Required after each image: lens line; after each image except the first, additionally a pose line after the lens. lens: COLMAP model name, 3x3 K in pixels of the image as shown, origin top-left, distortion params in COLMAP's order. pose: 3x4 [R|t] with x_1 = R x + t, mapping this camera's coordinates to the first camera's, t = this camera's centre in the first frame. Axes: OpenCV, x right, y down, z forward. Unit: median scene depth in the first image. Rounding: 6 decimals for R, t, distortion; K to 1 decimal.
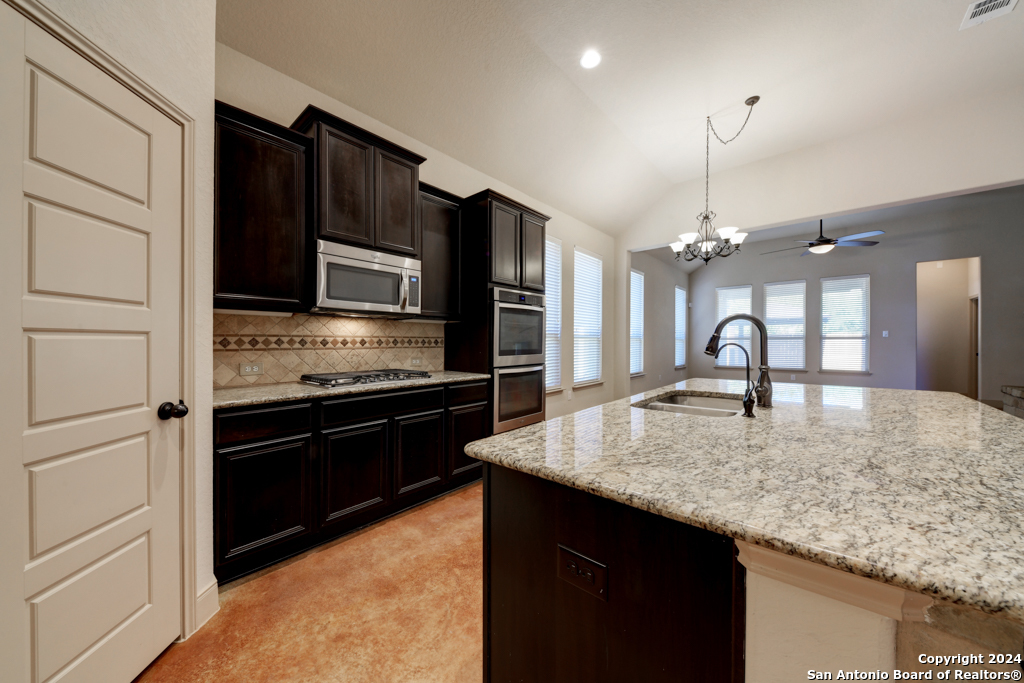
lens RADIAL K [[350.0, 0, 514.8], [0, 350.0, 339.4], [0, 0, 1]] dist [0.005491, -0.002152]
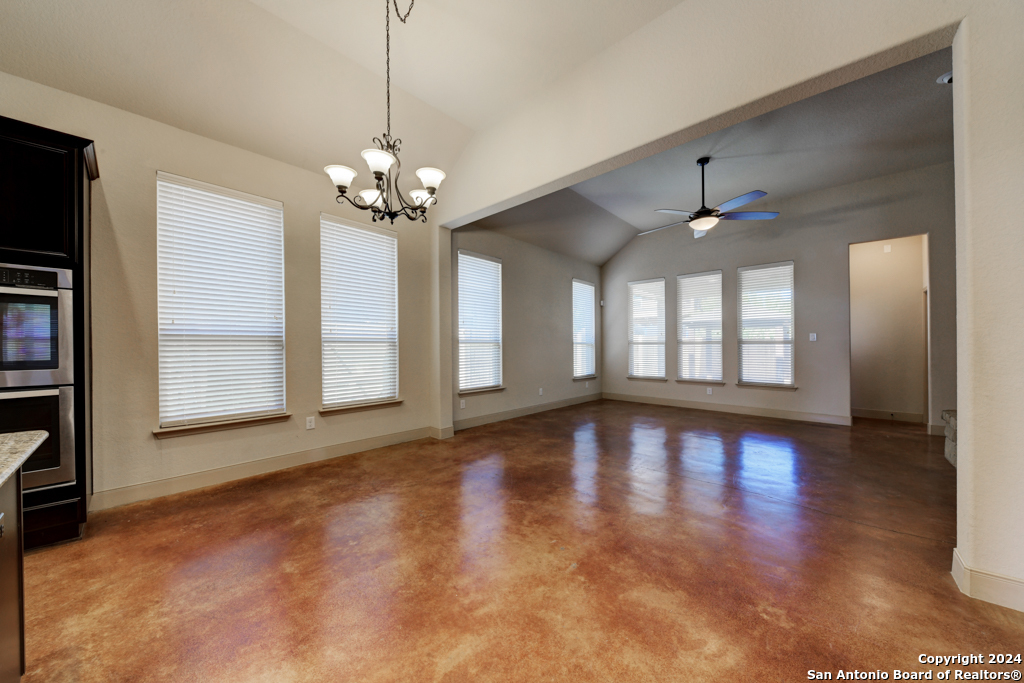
lens RADIAL K [[350.0, 0, 516.2], [0, 350.0, 344.6], [0, 0, 1]] dist [0.005491, -0.002152]
pose [[0.999598, 0.000155, -0.028351, 1.044262], [-0.000128, 1.000000, 0.000958, -0.000145], [0.028351, -0.000954, 0.999598, 0.502905]]
